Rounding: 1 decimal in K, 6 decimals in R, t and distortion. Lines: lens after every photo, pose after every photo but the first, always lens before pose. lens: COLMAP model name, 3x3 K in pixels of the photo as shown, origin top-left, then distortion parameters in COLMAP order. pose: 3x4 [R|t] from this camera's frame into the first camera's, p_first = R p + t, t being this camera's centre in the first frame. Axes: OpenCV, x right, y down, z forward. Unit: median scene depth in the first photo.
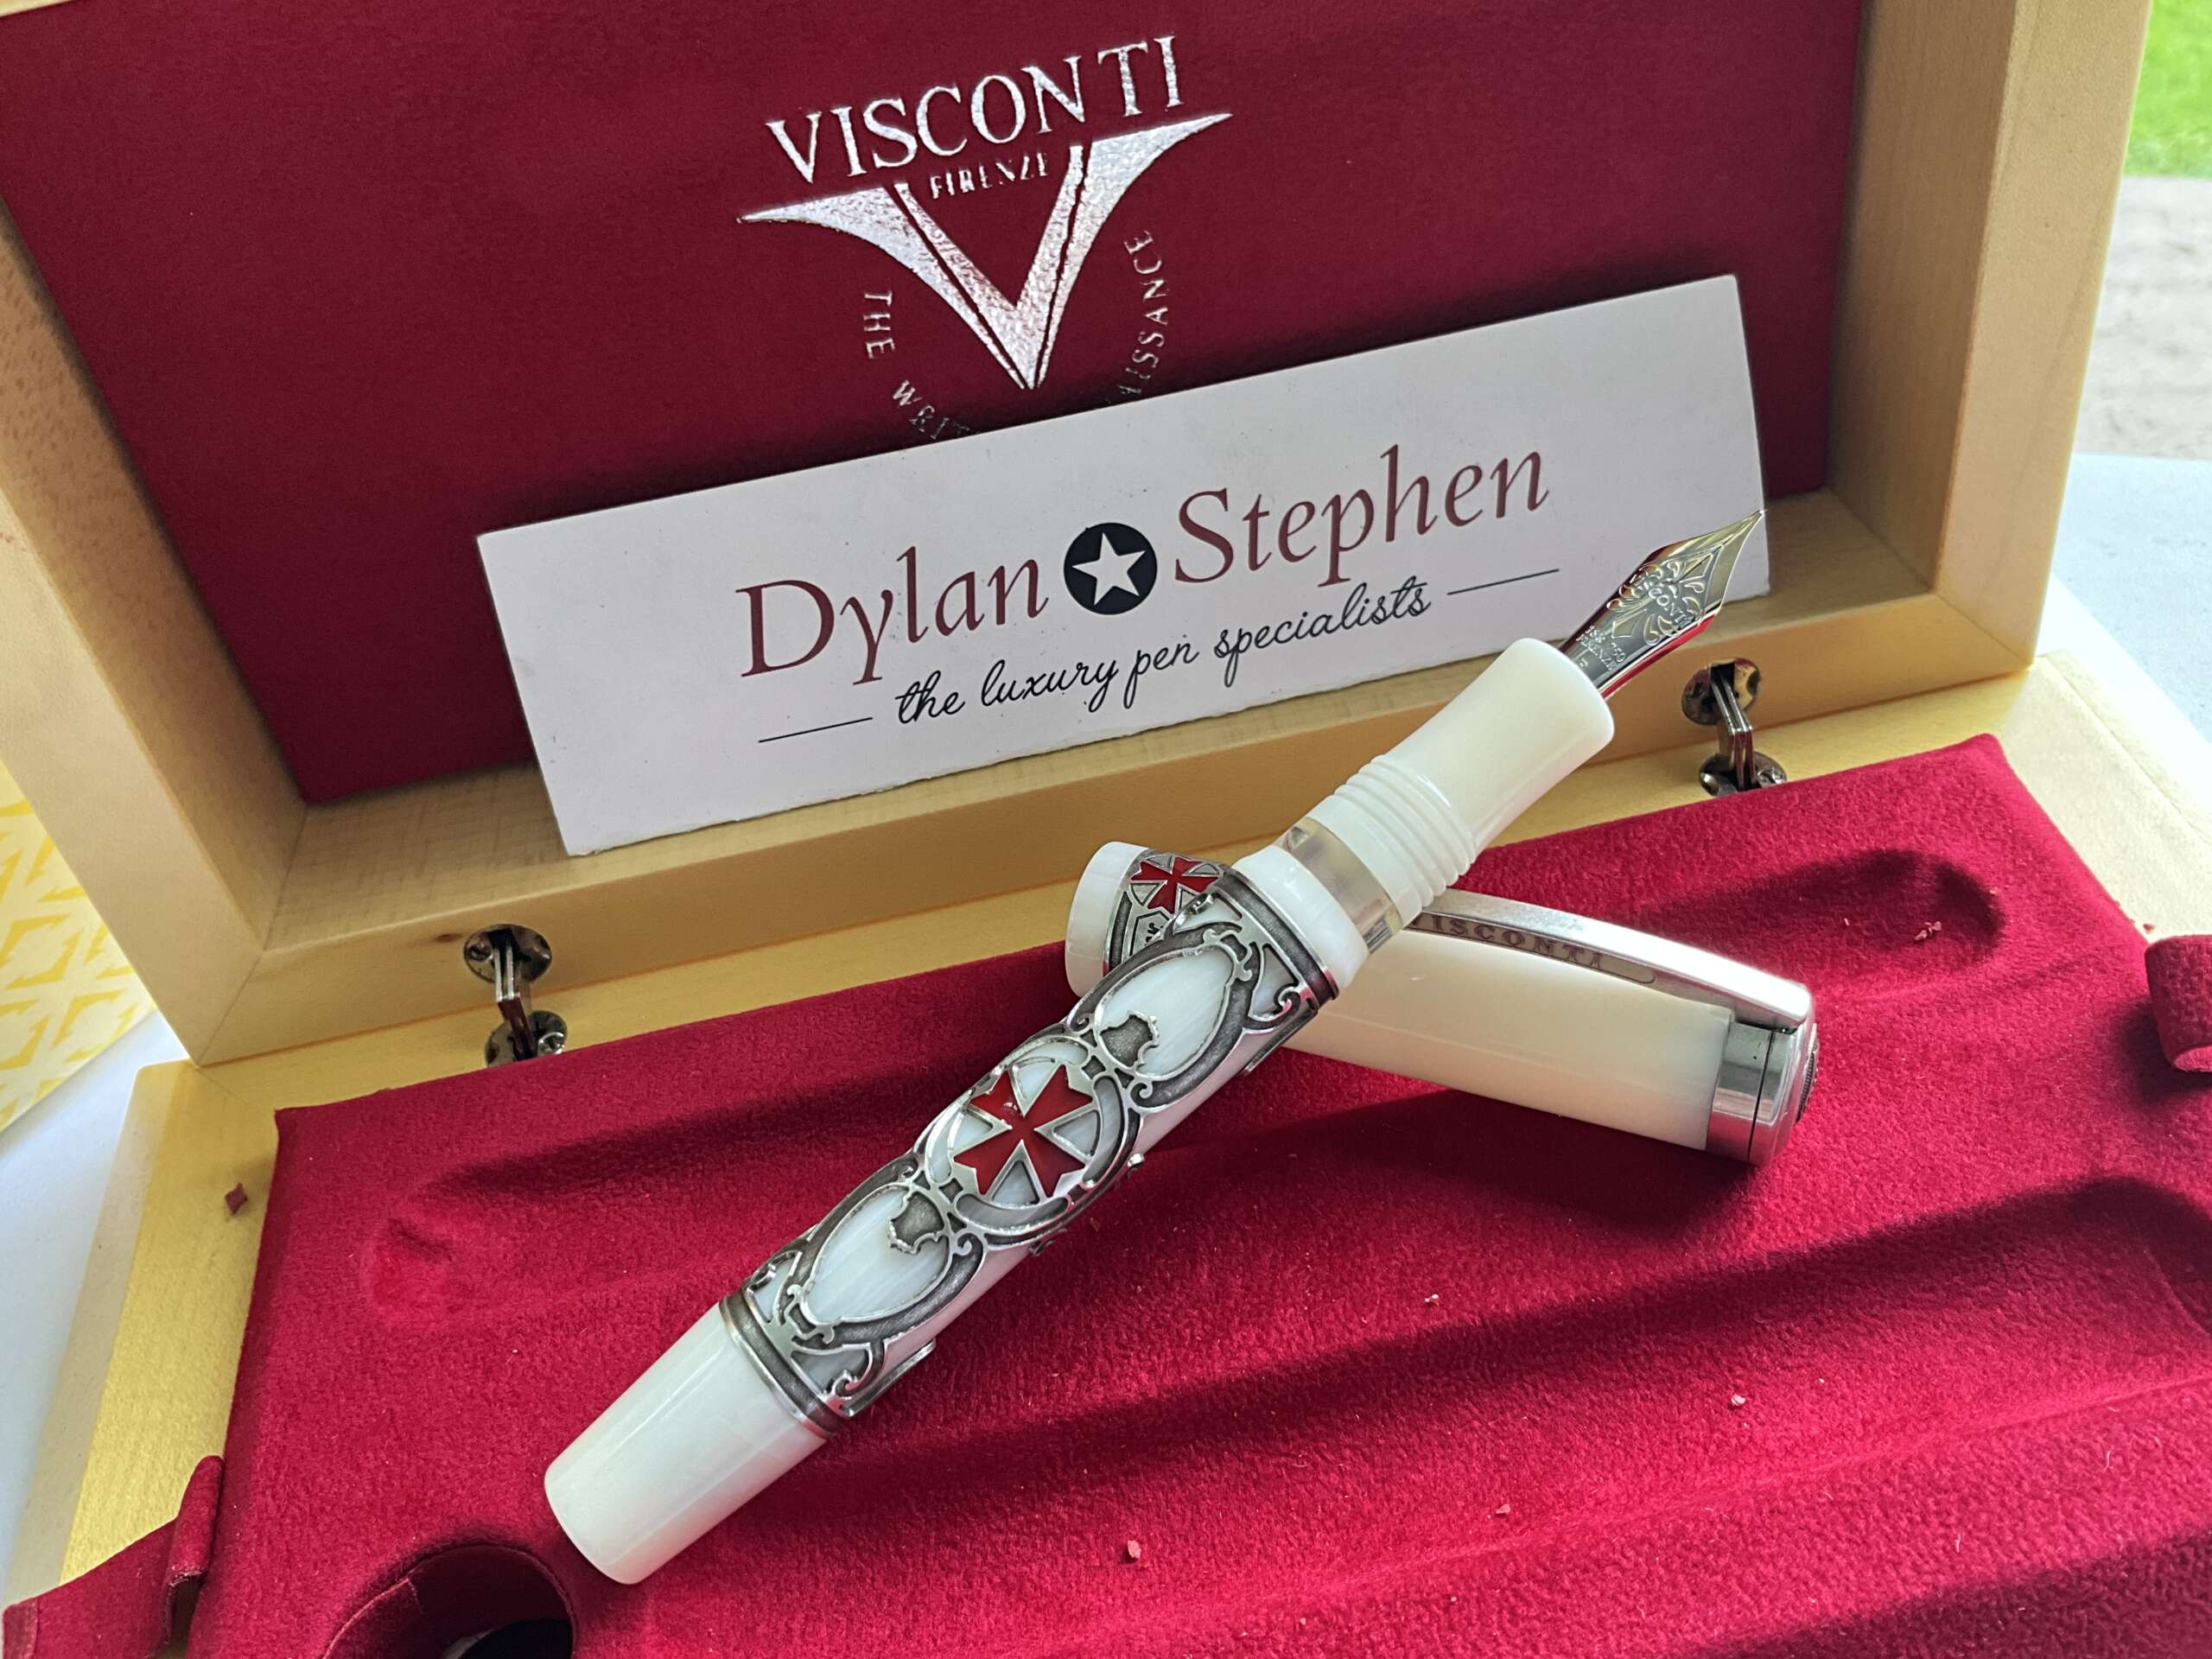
lens RADIAL K [[1858.9, 0, 1107.7], [0, 1858.9, 829.0], [0, 0, 1]] dist [0.122141, -0.299577]
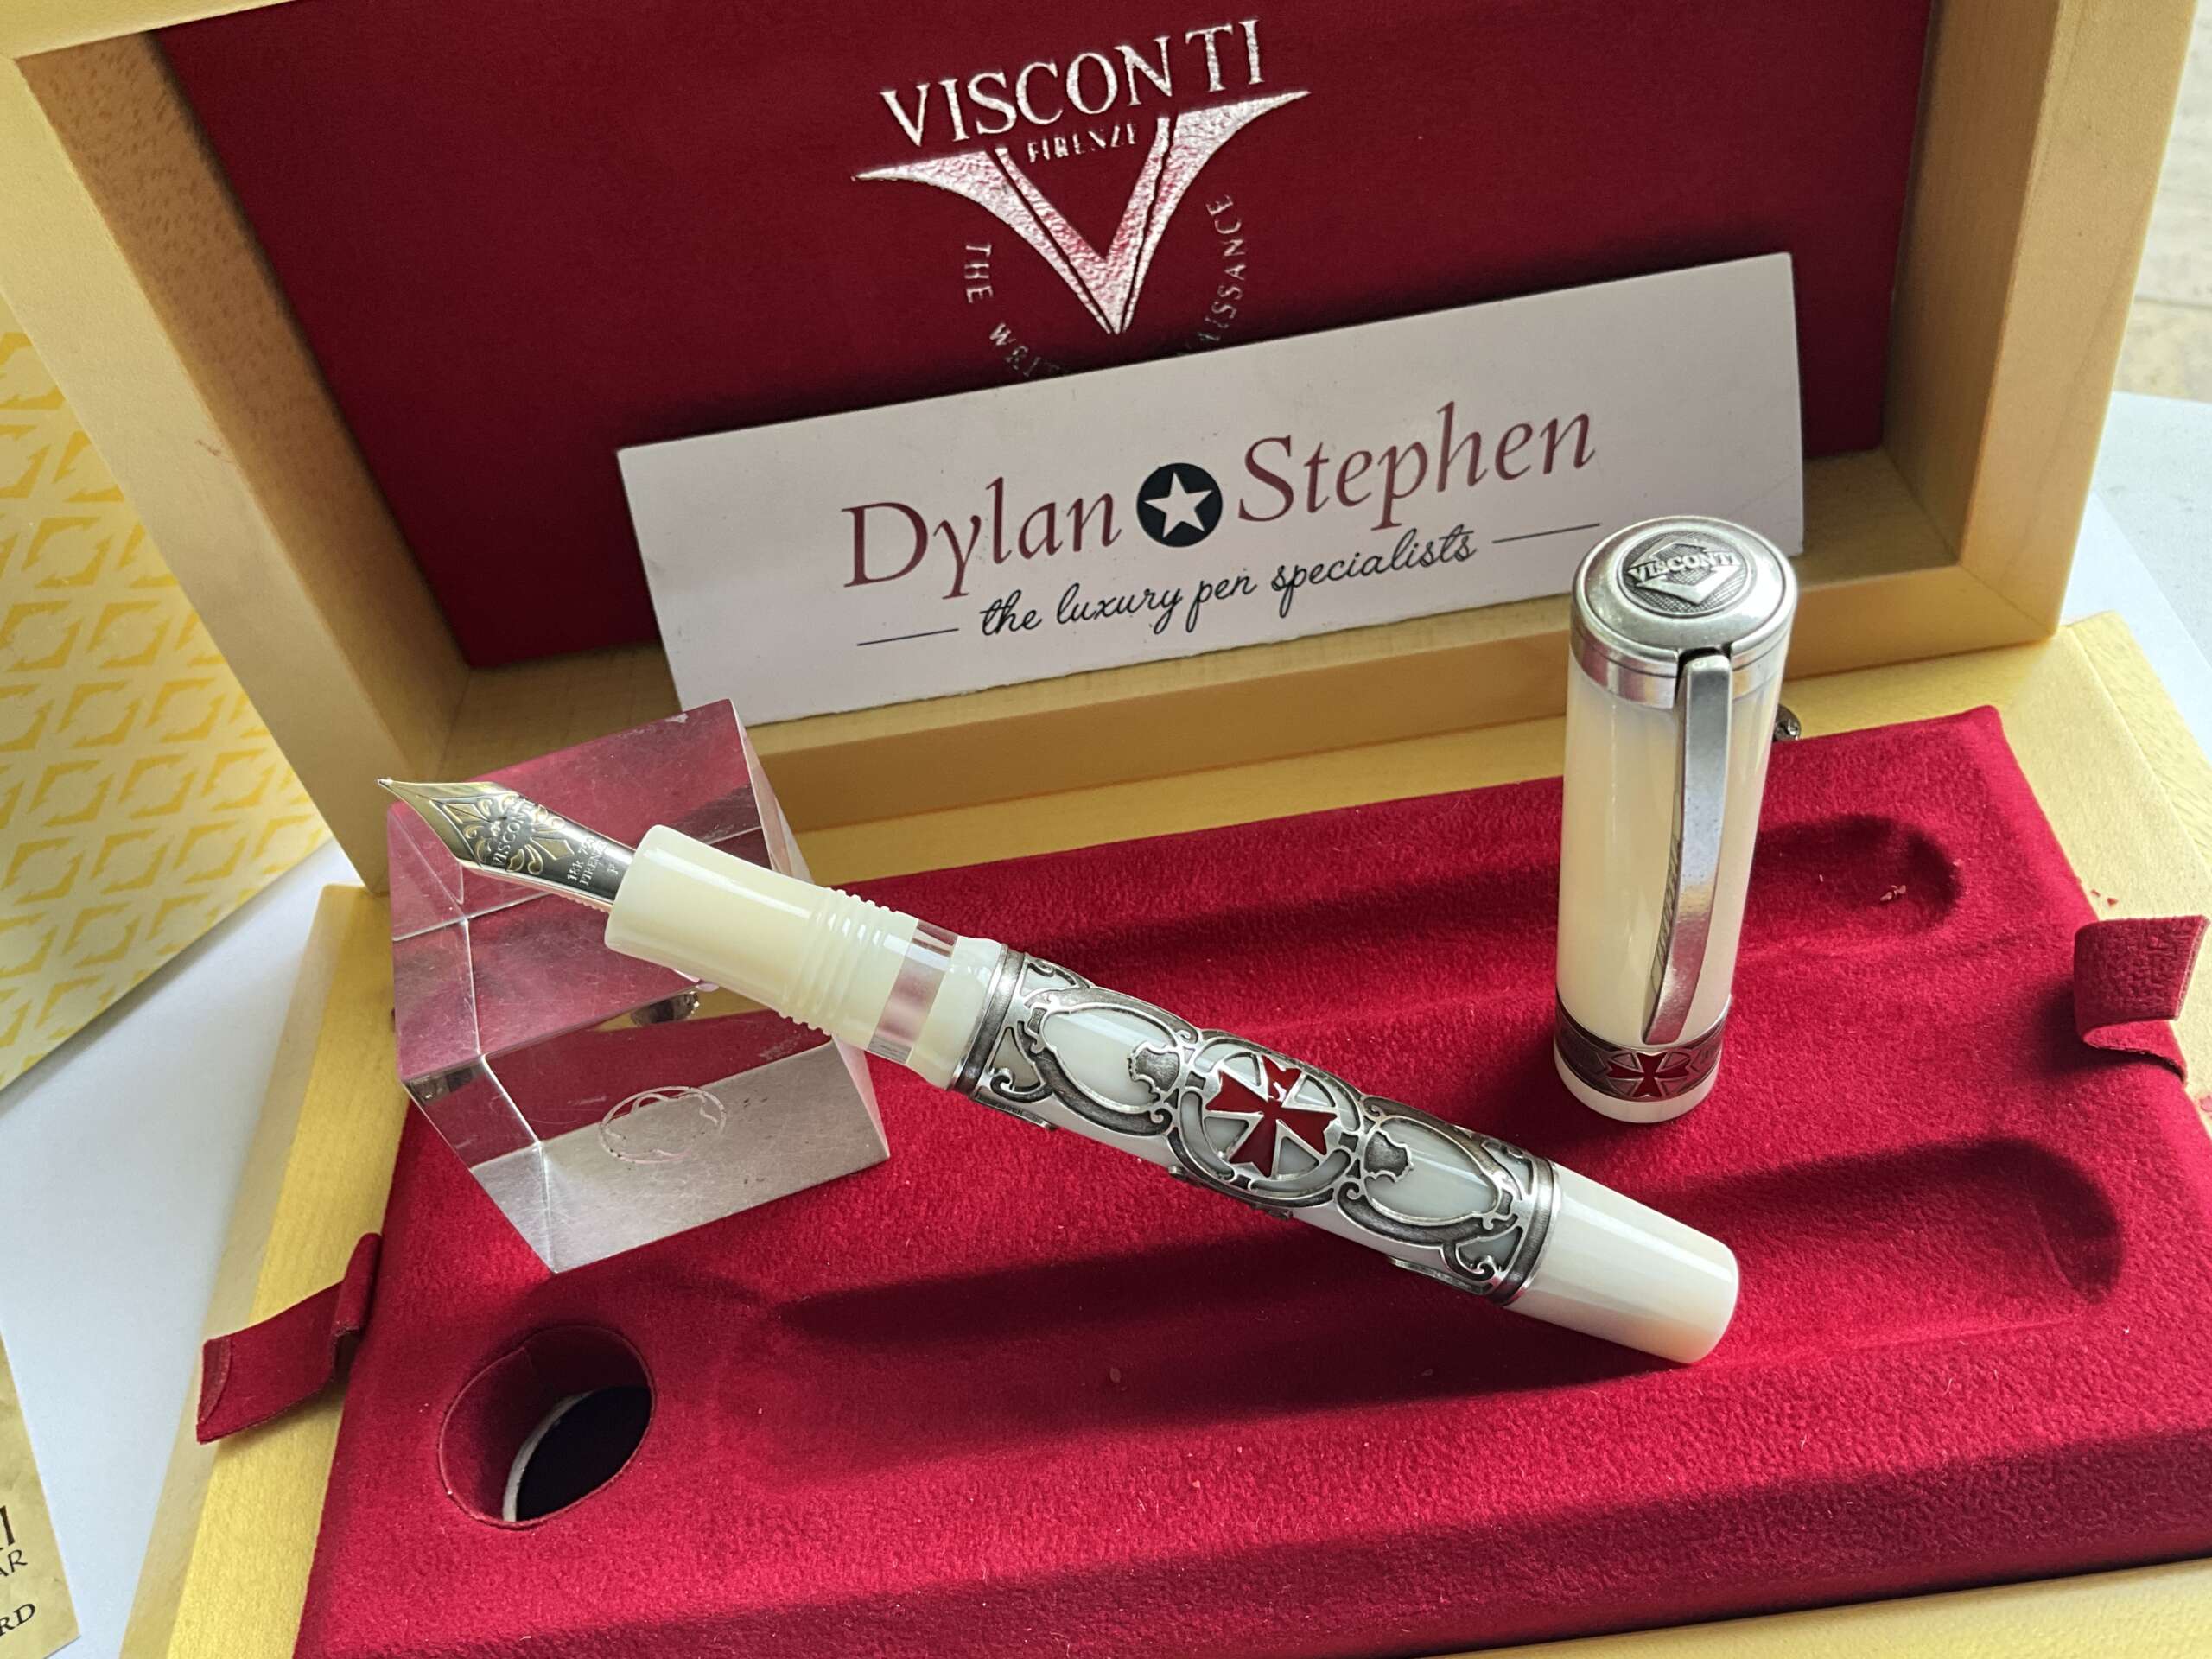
lens RADIAL K [[1865.7, 0, 1109.3], [0, 1865.7, 824.6], [0, 0, 1]] dist [0.119533, -0.285253]
pose [[0.994145, 0.066342, -0.085287, 0.072615], [-0.056996, 0.992548, 0.107702, -0.075833], [0.091796, -0.102211, 0.990518, -0.120716]]
